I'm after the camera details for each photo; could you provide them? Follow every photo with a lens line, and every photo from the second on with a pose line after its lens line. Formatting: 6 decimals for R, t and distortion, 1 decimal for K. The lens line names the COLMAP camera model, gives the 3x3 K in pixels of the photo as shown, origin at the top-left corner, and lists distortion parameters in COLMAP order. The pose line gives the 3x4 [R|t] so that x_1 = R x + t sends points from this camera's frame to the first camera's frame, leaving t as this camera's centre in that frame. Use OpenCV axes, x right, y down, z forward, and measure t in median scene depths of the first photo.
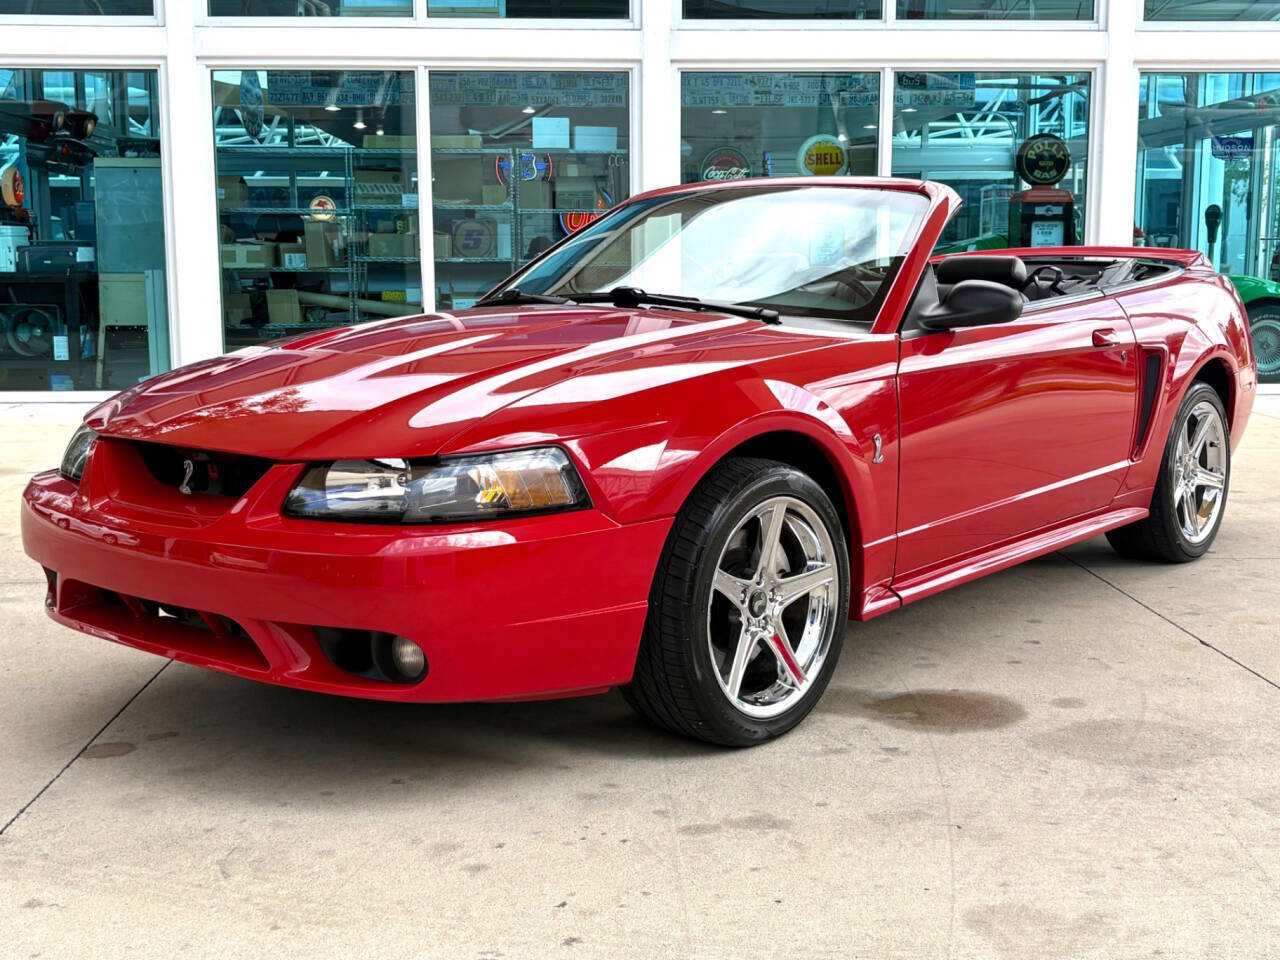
lens RADIAL K [[1514.5, 0, 640.0], [0, 1514.5, 480.0], [0, 0, 1]] dist [0.175890, -0.640951]
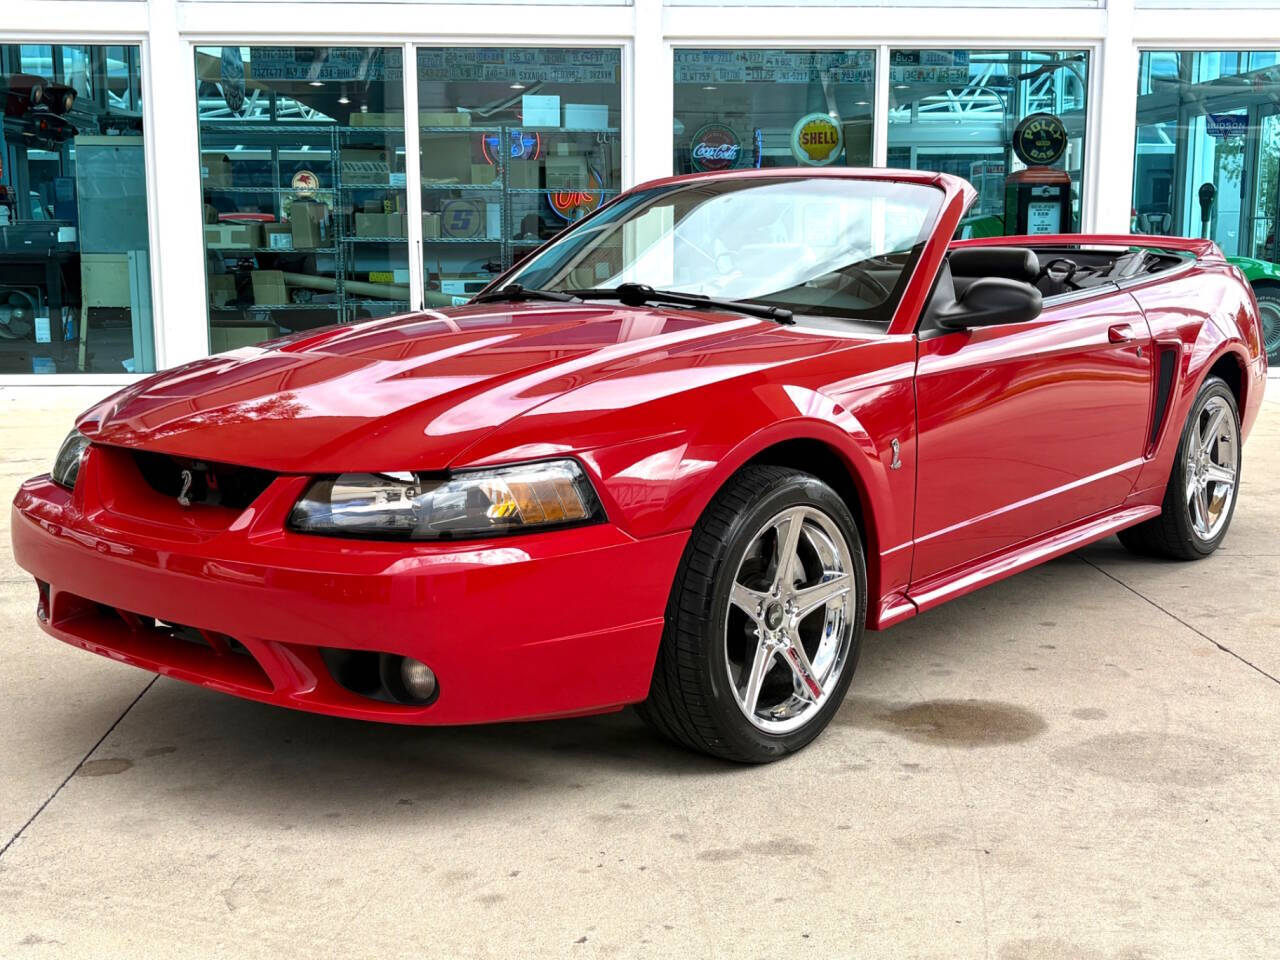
lens RADIAL K [[1519.6, 0, 637.7], [0, 1519.6, 486.6], [0, 0, 1]] dist [0.161741, -0.570613]
pose [[0.999952, -0.000180, 0.009828, -0.014858], [-0.000029, 0.999774, 0.021272, -0.016952], [-0.009829, -0.021271, 0.999725, 0.022280]]
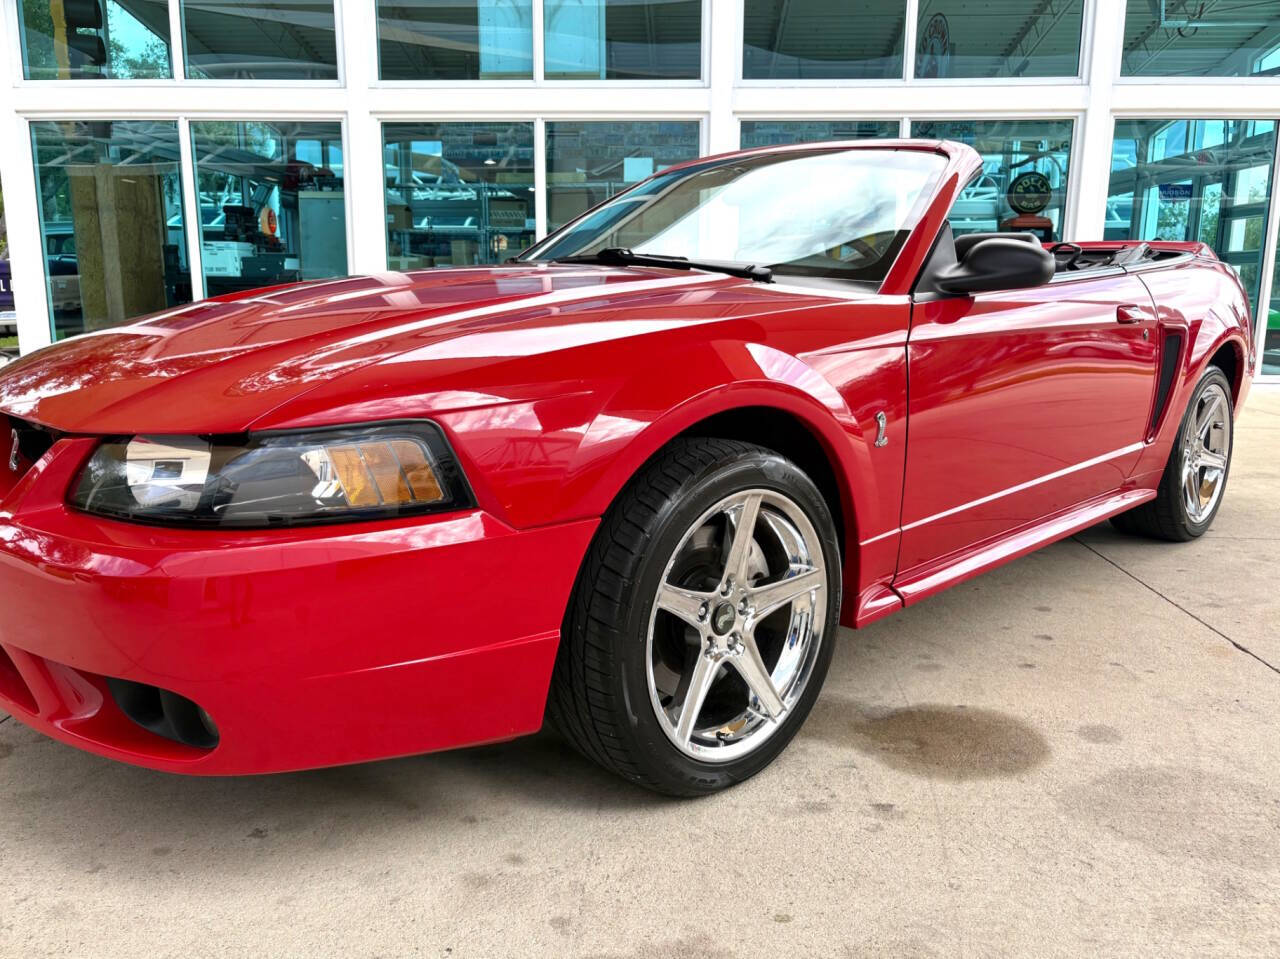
lens RADIAL K [[1004.1, 0, 640.0], [0, 1004.1, 479.5], [0, 0, 1]] dist [0.016968, -0.003214]
pose [[0.995793, 0.024607, -0.088269, 0.060864], [-0.020670, 0.998762, 0.045237, -0.012567], [0.089272, -0.043222, 0.995069, 0.359515]]
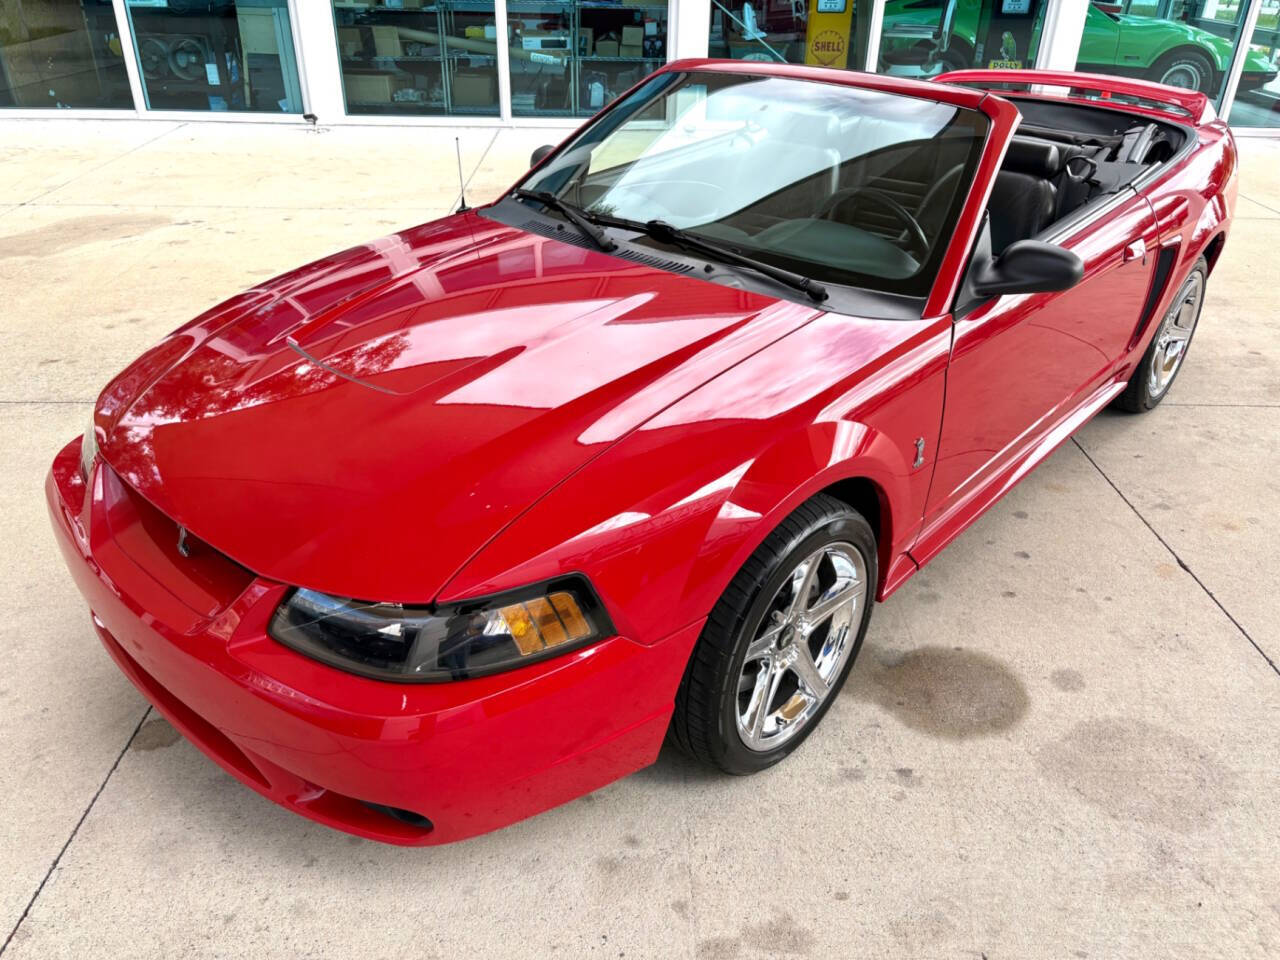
lens RADIAL K [[986.0, 0, 637.4], [0, 986.0, 479.7], [0, 0, 1]] dist [0.014290, 0.007294]
pose [[0.999252, 0.032731, -0.020598, -0.006844], [-0.023234, 0.933879, 0.356833, -0.185533], [0.030916, -0.356088, 0.933941, 0.336407]]
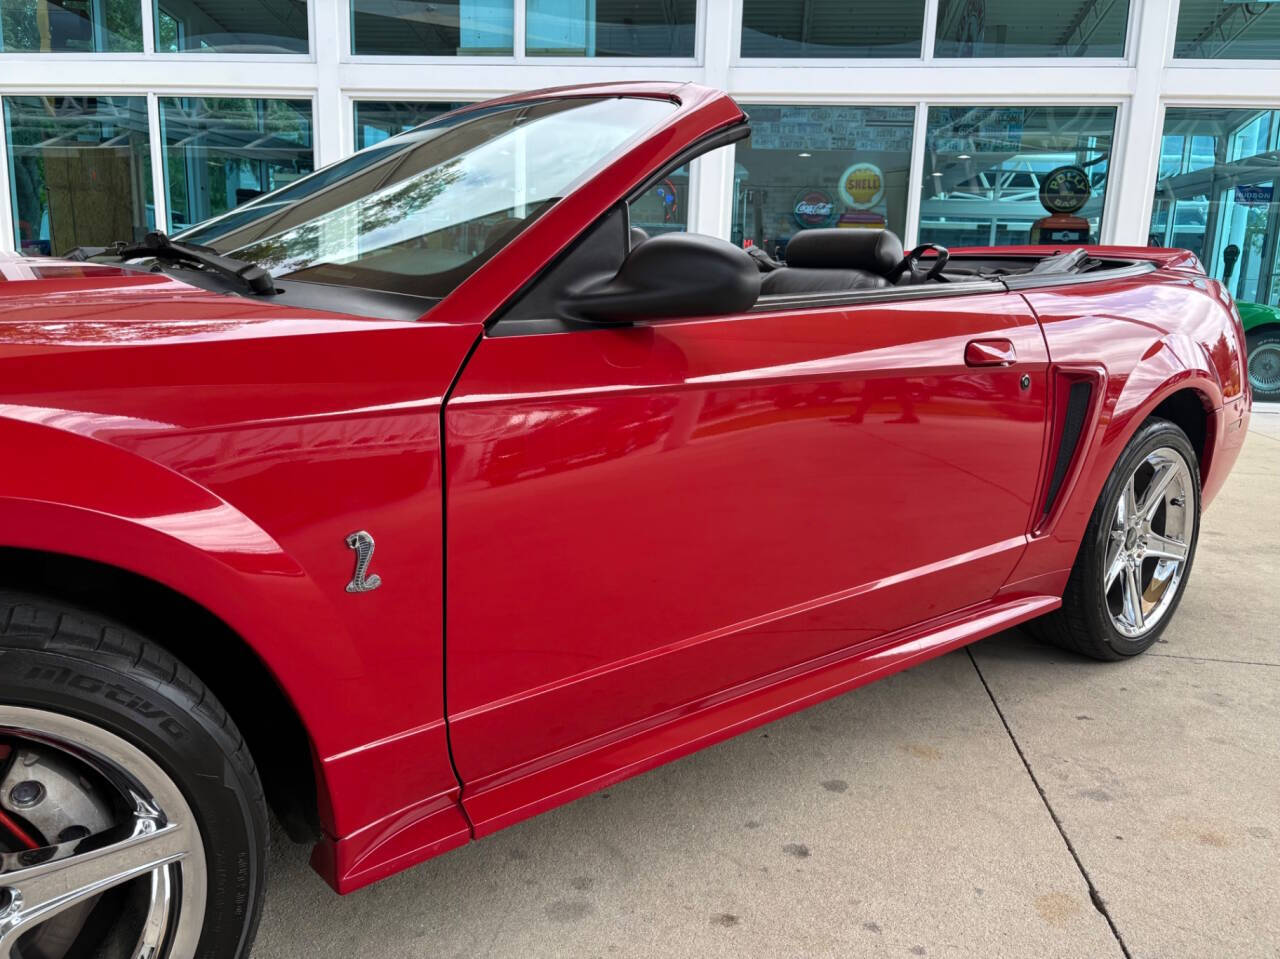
lens RADIAL K [[986.0, 0, 637.4], [0, 986.0, 479.2], [0, 0, 1]] dist [0.014290, 0.007294]
pose [[0.983279, 0.068521, -0.168721, 0.242513], [-0.059602, 0.996572, 0.057378, -0.057582], [0.172074, -0.046362, 0.983992, 0.591480]]
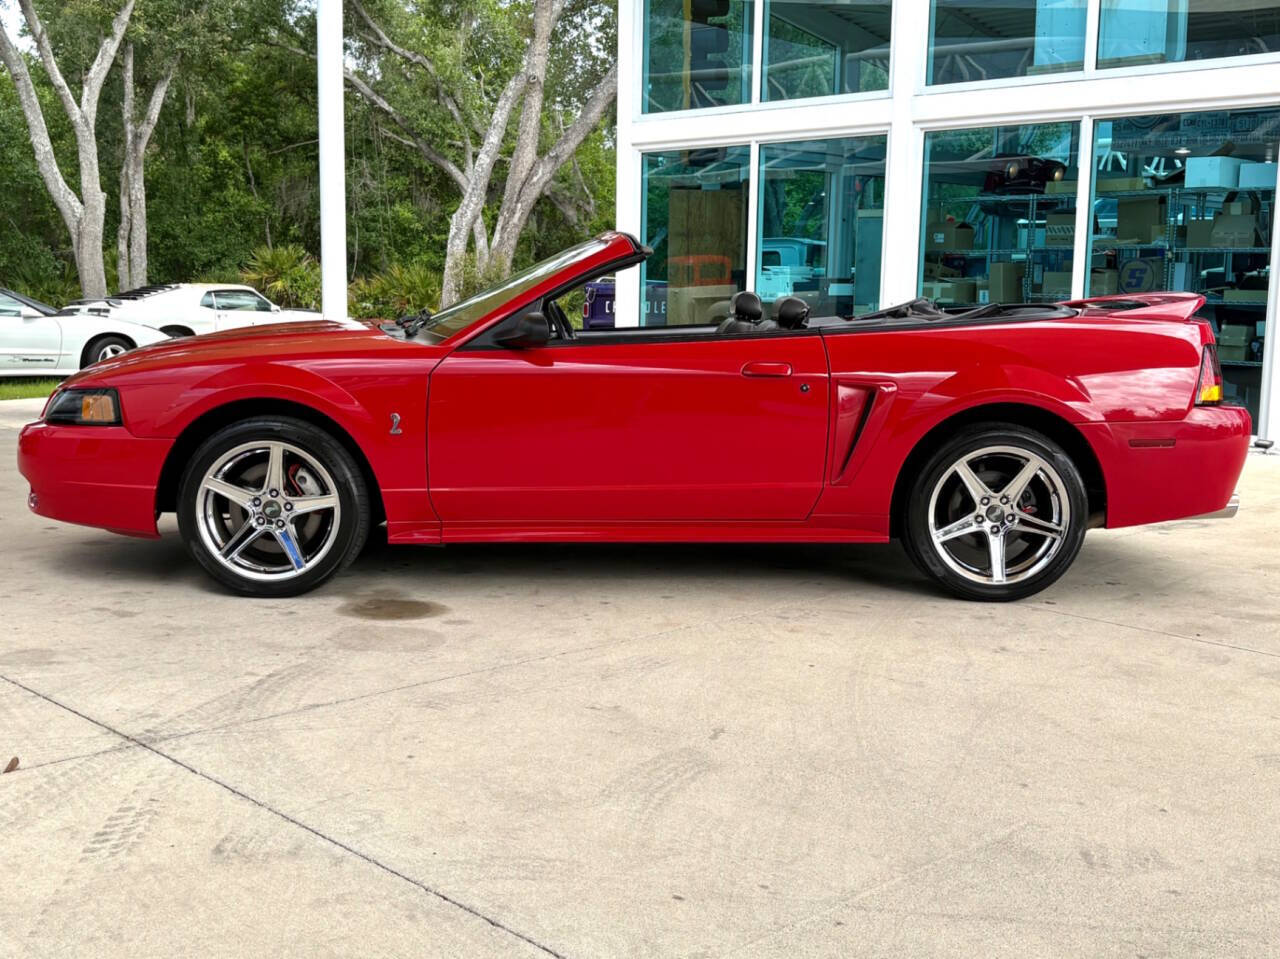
lens RADIAL K [[1519.6, 0, 637.7], [0, 1519.6, 486.1], [0, 0, 1]] dist [0.161741, -0.570613]
pose [[0.665751, 0.109729, -0.738061, 1.136043], [-0.124788, 0.991571, 0.034856, -0.034033], [0.735665, 0.068896, 0.673833, 0.172628]]
